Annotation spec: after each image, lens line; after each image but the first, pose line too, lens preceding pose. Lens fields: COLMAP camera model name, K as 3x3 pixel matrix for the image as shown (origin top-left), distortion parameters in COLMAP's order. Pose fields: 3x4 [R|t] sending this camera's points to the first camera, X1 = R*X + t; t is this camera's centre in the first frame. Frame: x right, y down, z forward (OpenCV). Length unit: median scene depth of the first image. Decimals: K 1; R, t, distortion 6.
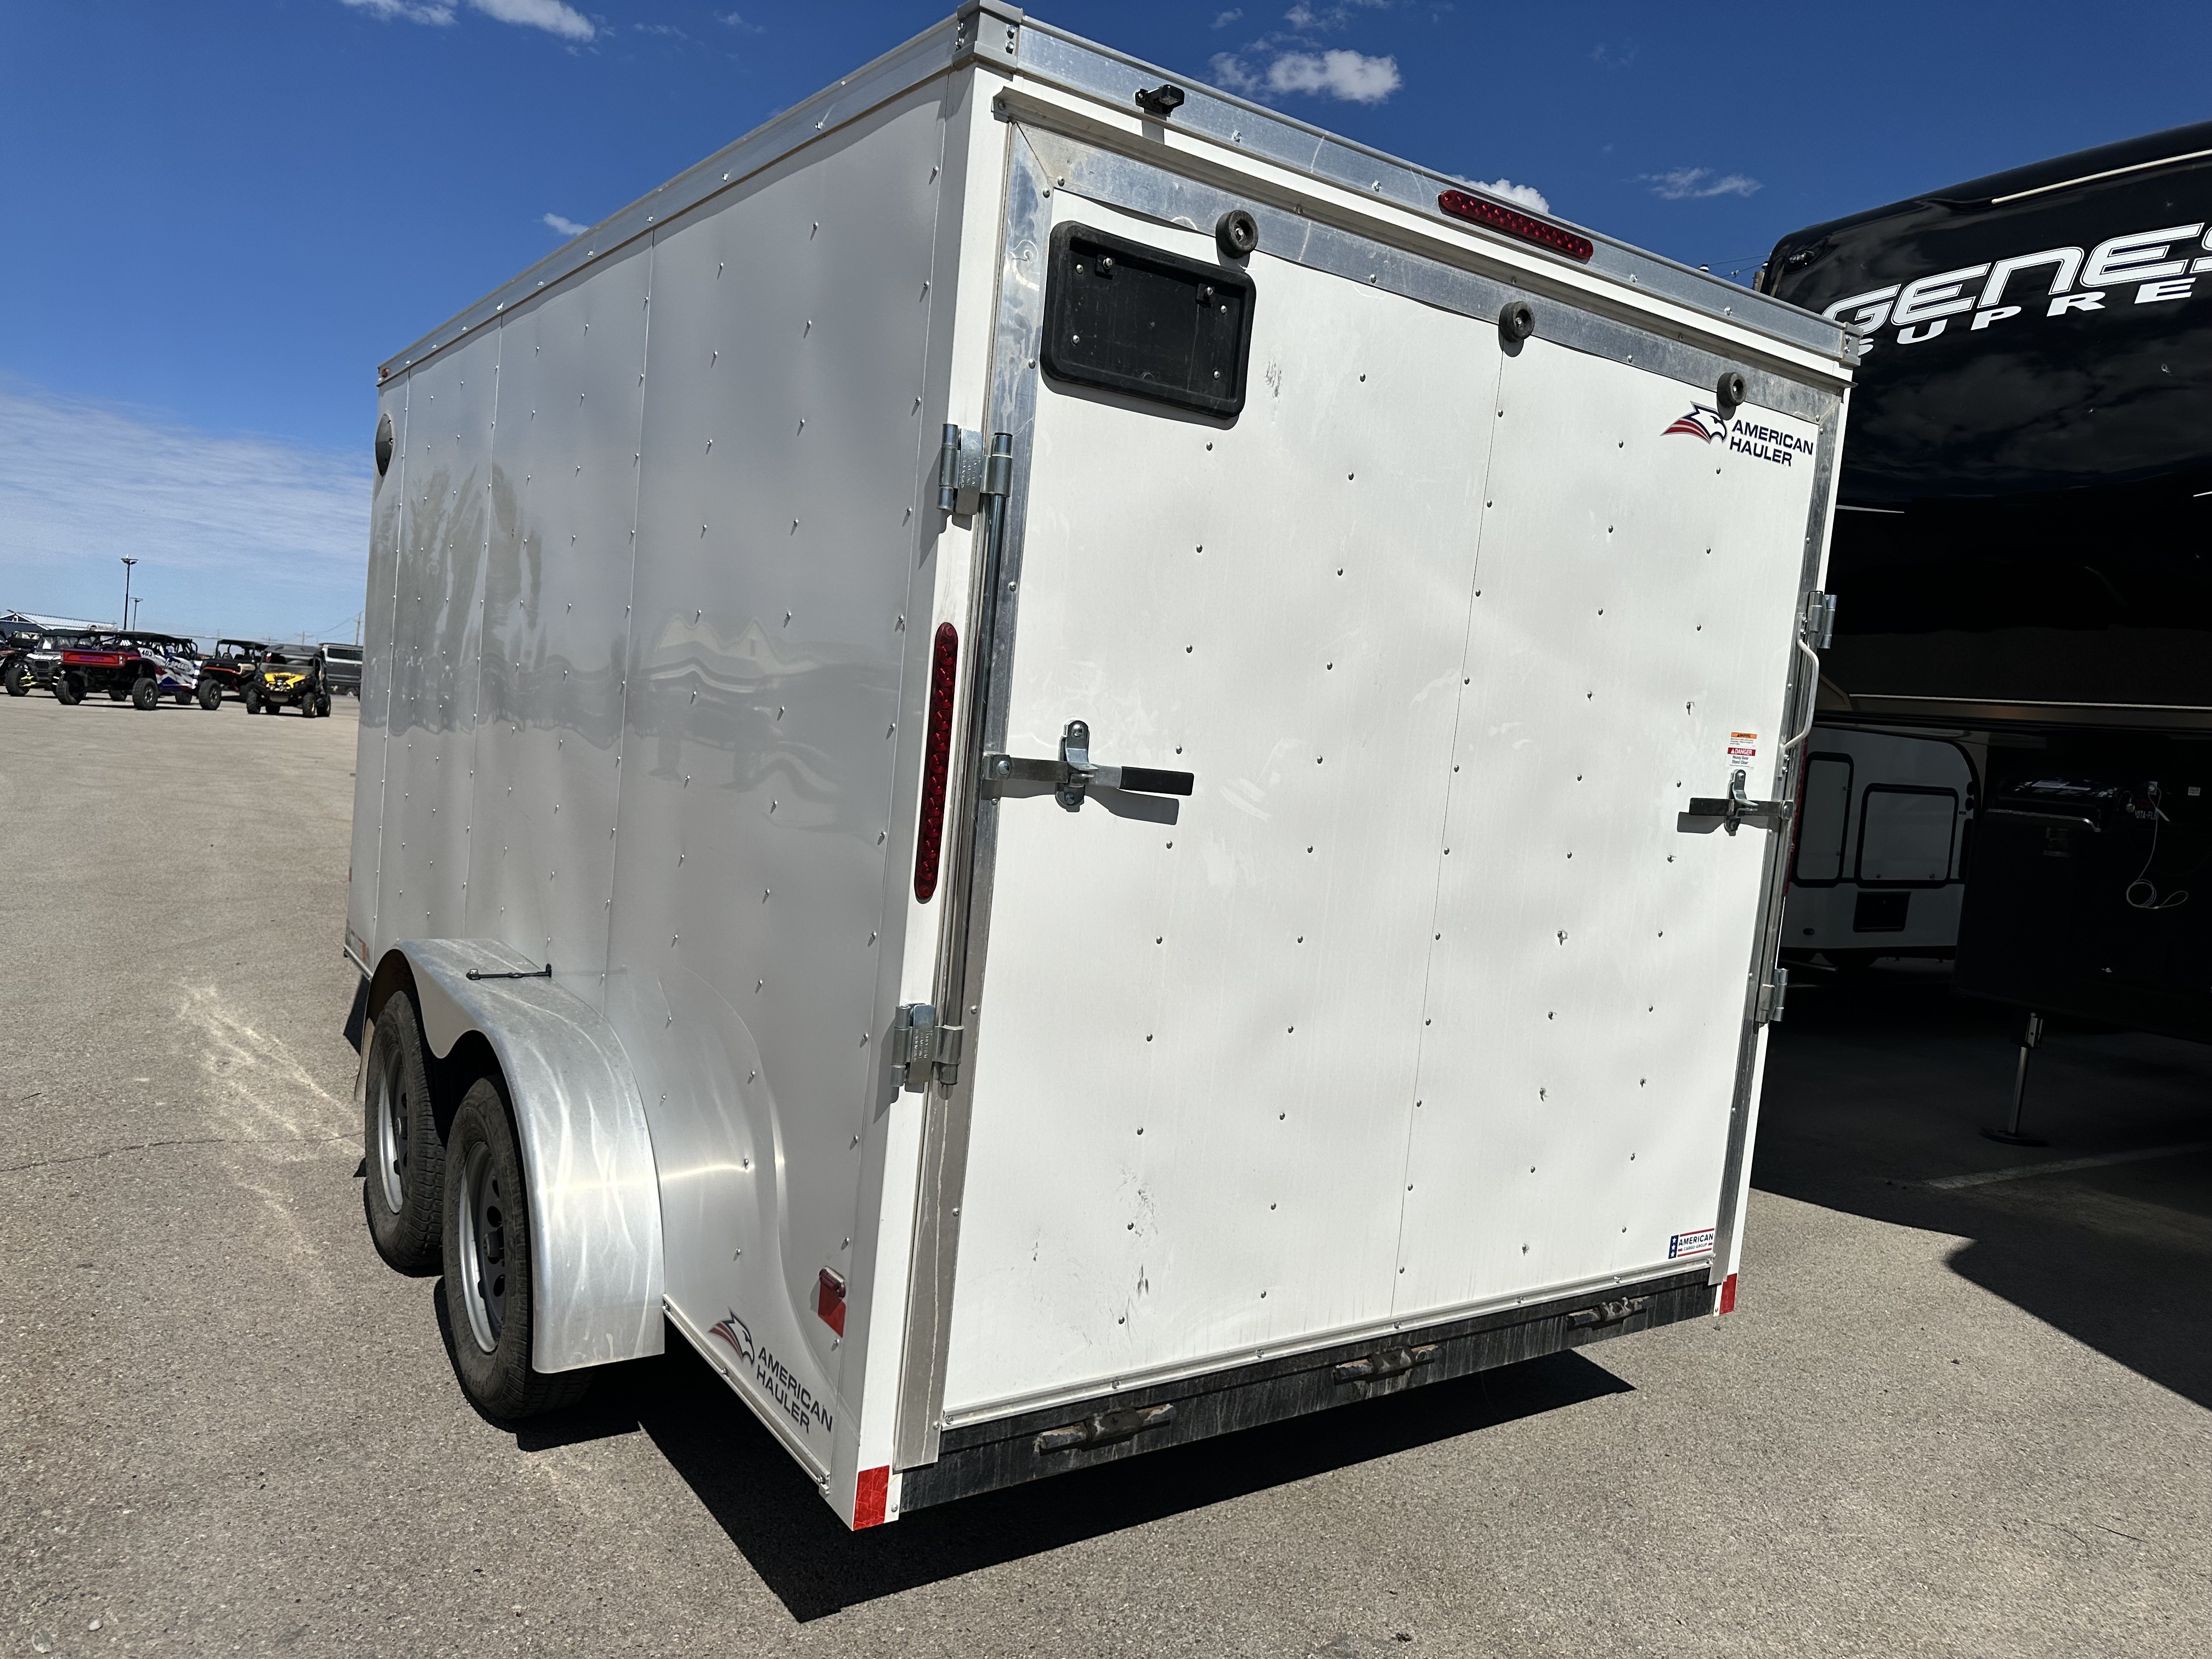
lens RADIAL K [[1541.1, 0, 1106.0], [0, 1541.1, 829.5], [0, 0, 1]] dist [0.081649, -0.152961]
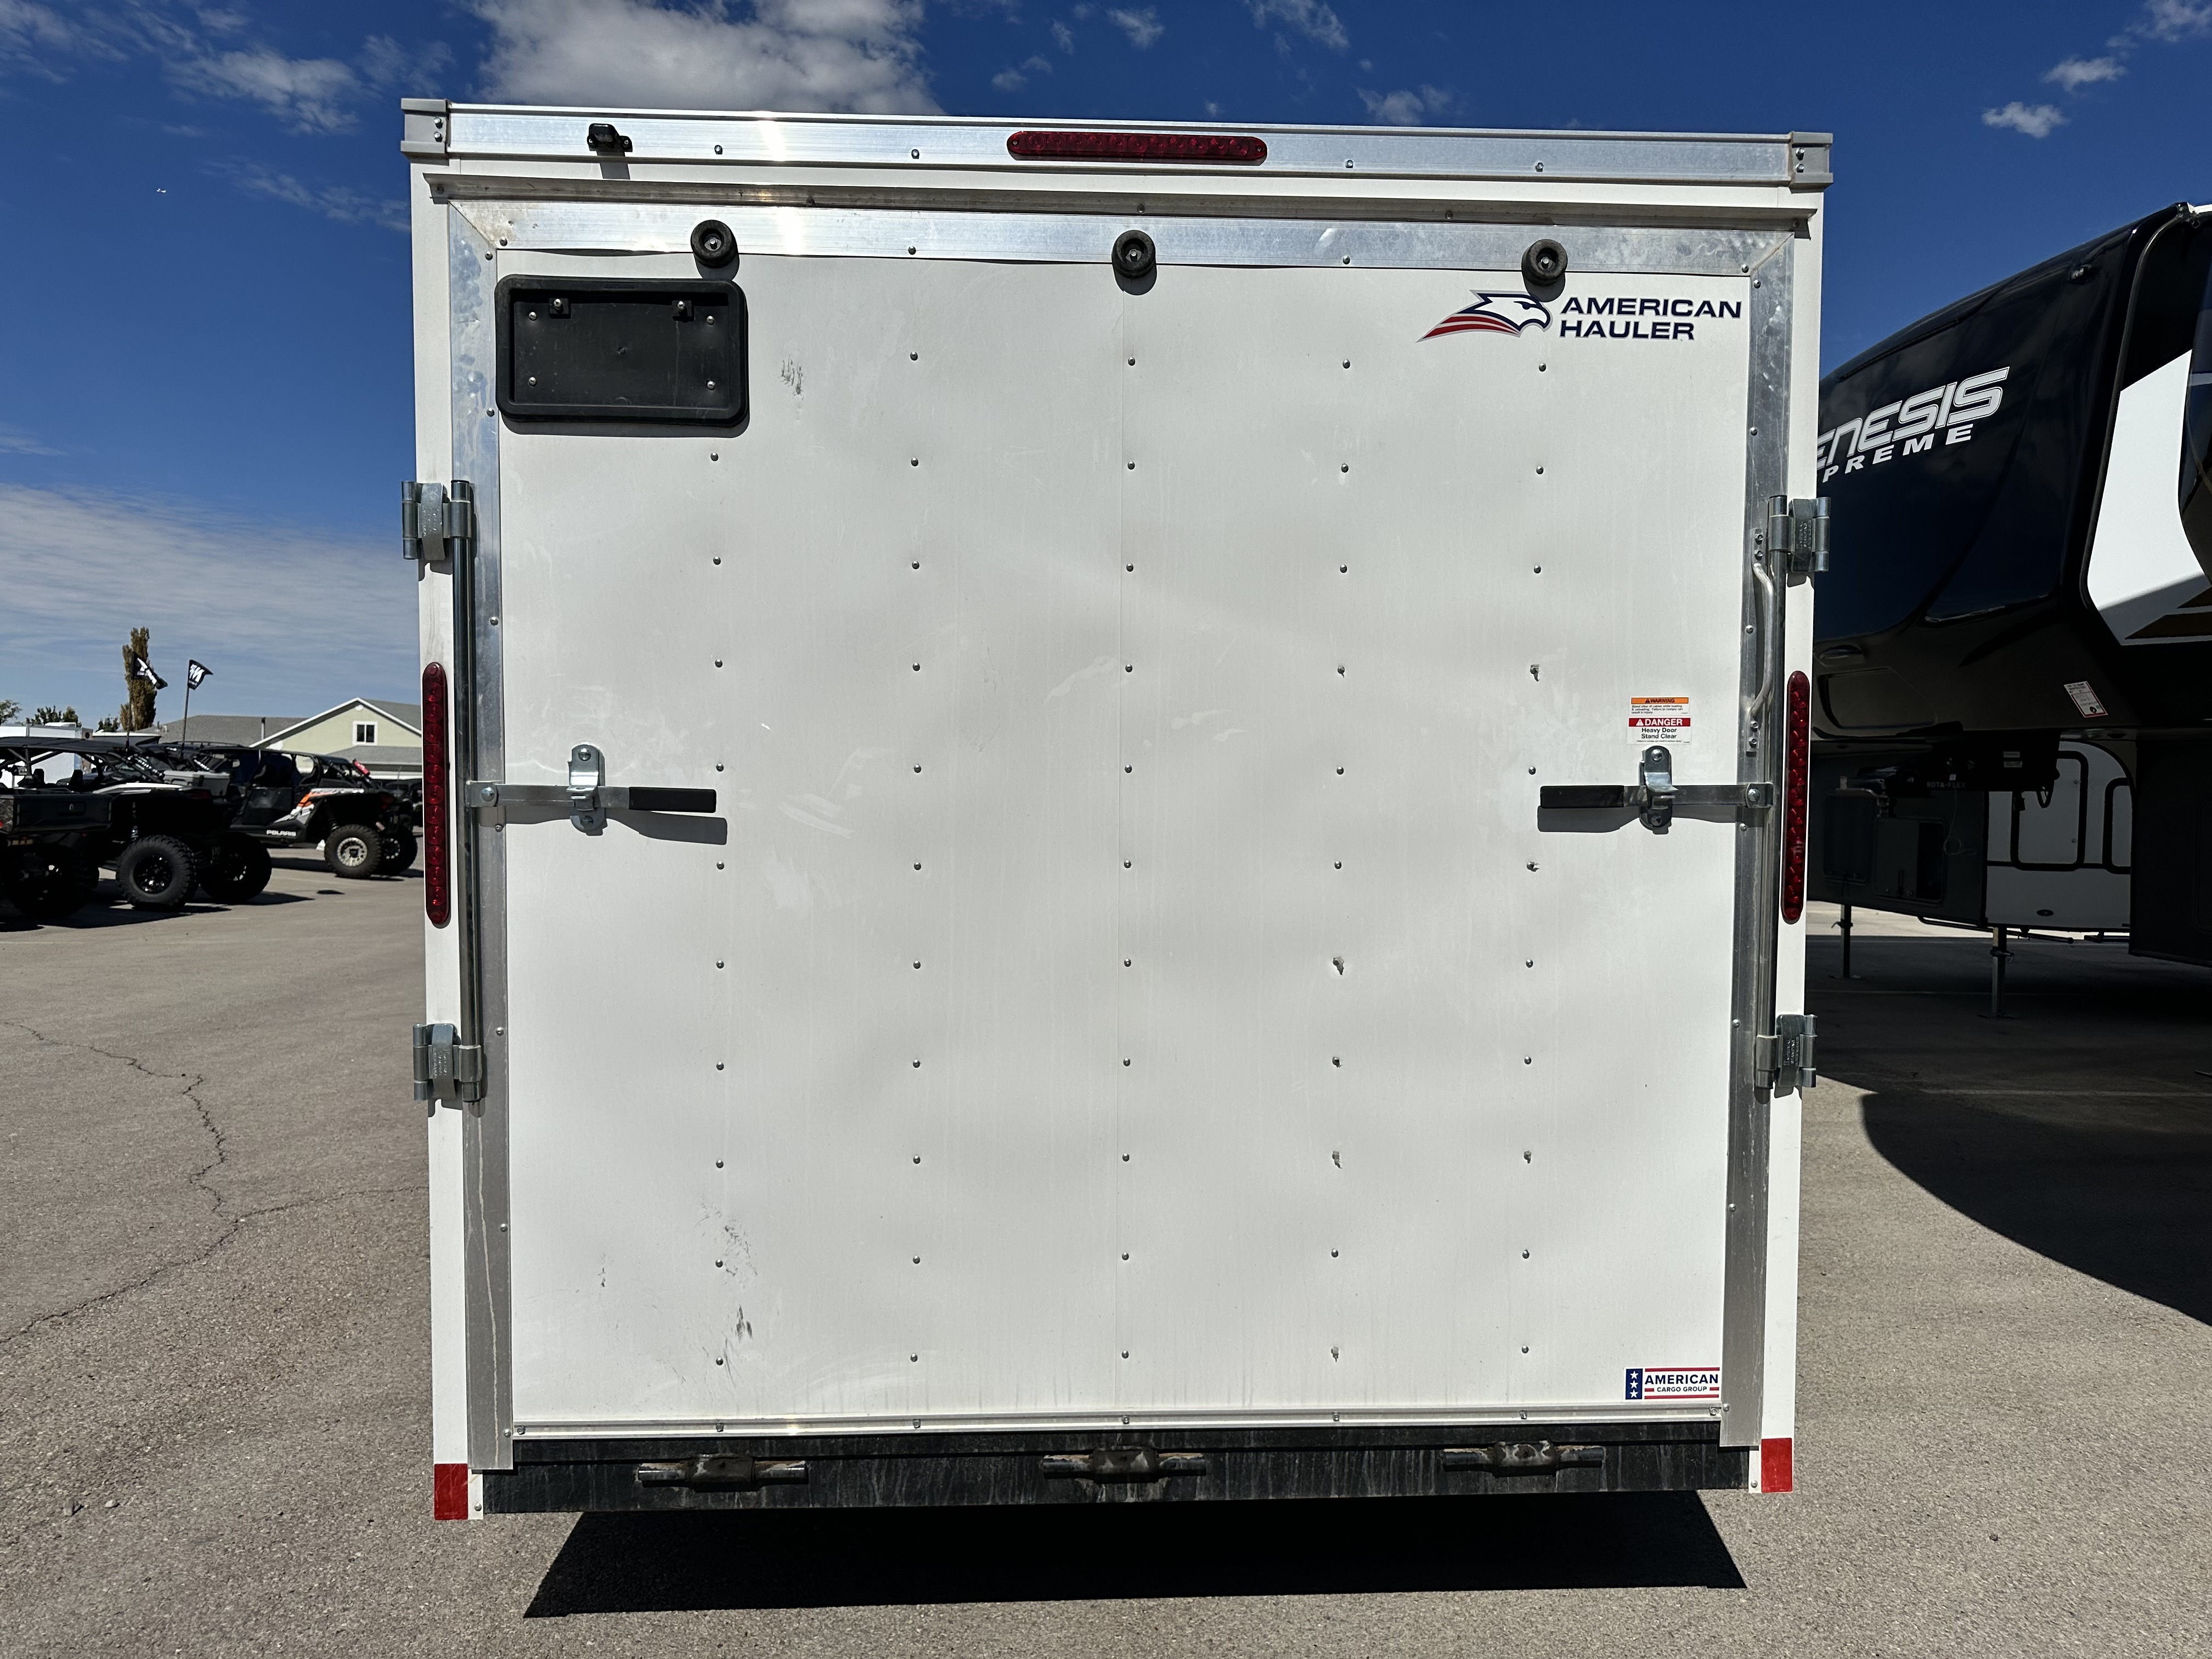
lens RADIAL K [[1541.1, 0, 1106.0], [0, 1541.1, 829.5], [0, 0, 1]] dist [0.081649, -0.152961]
pose [[0.853397, -0.059622, -0.517840, 0.656922], [0.028460, 0.997285, -0.067922, 0.052728], [0.520483, 0.043227, 0.852777, 0.252746]]
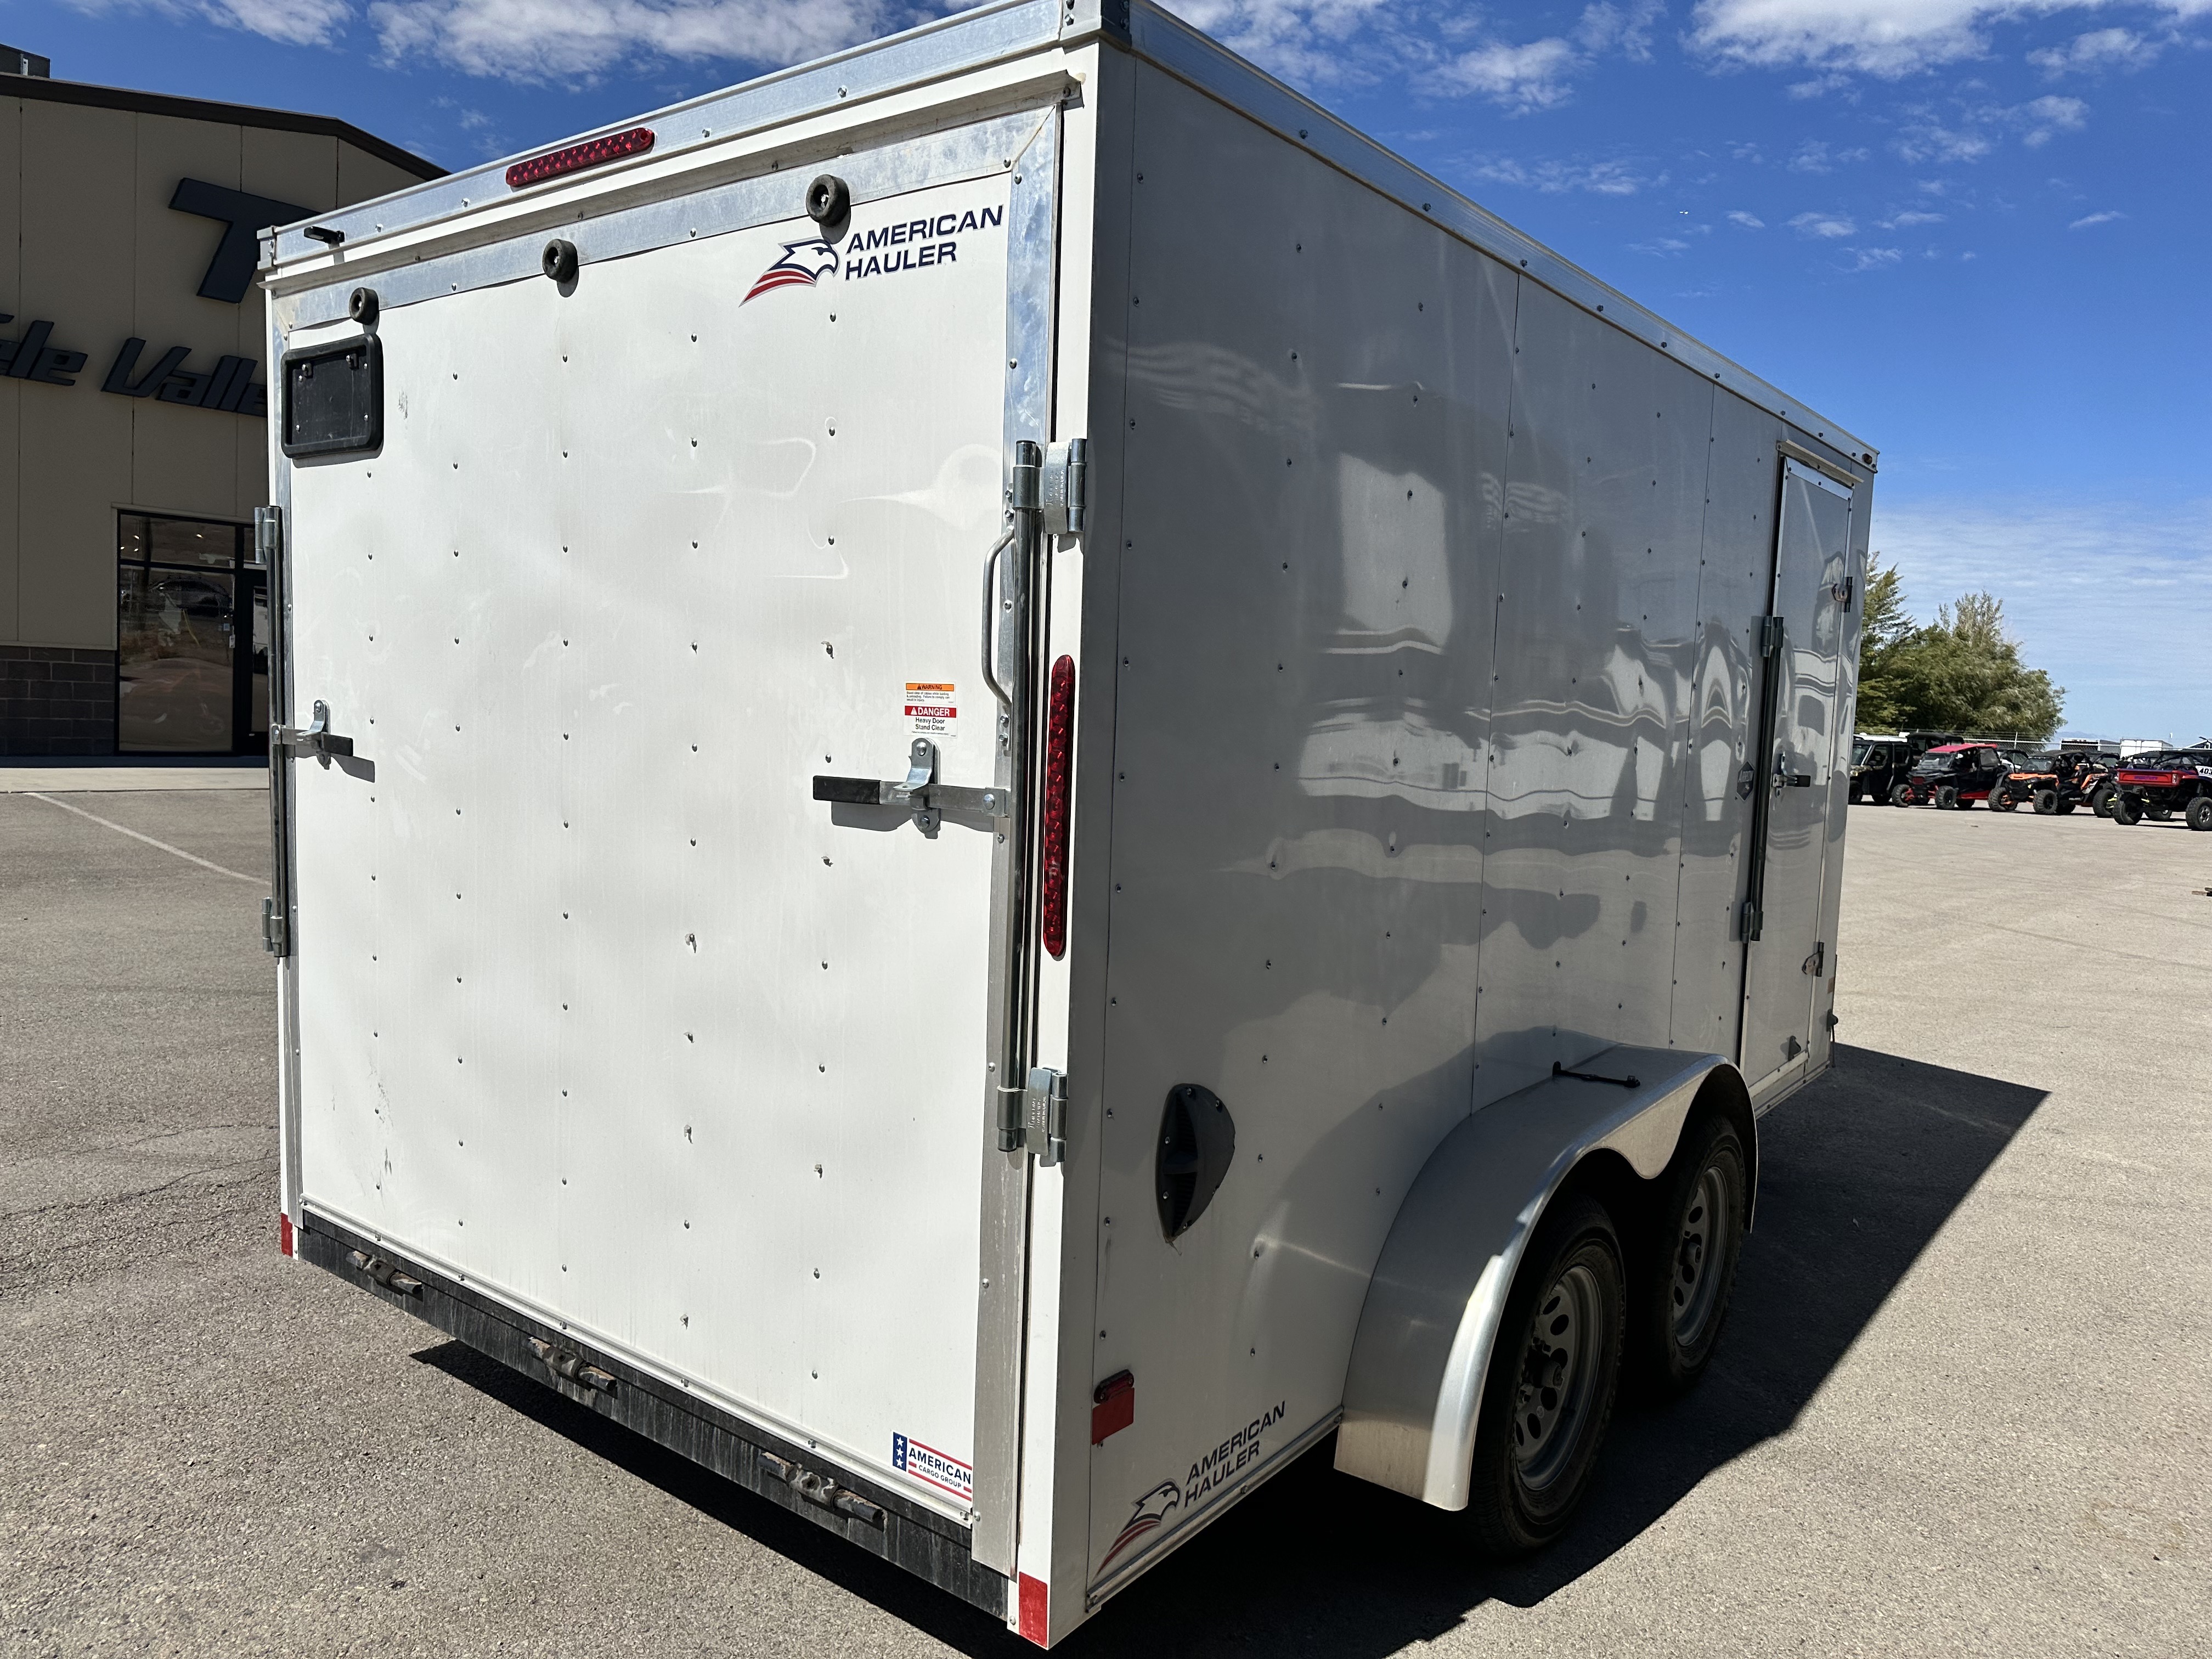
lens RADIAL K [[1558.0, 0, 1106.0], [0, 1558.0, 829.5], [0, 0, 1]] dist [0.078799, -0.155937]
pose [[0.314917, 0.008684, -0.949079, 1.228844], [-0.087828, 0.995934, -0.020030, 0.007383], [0.945047, 0.089664, 0.314400, 1.005083]]
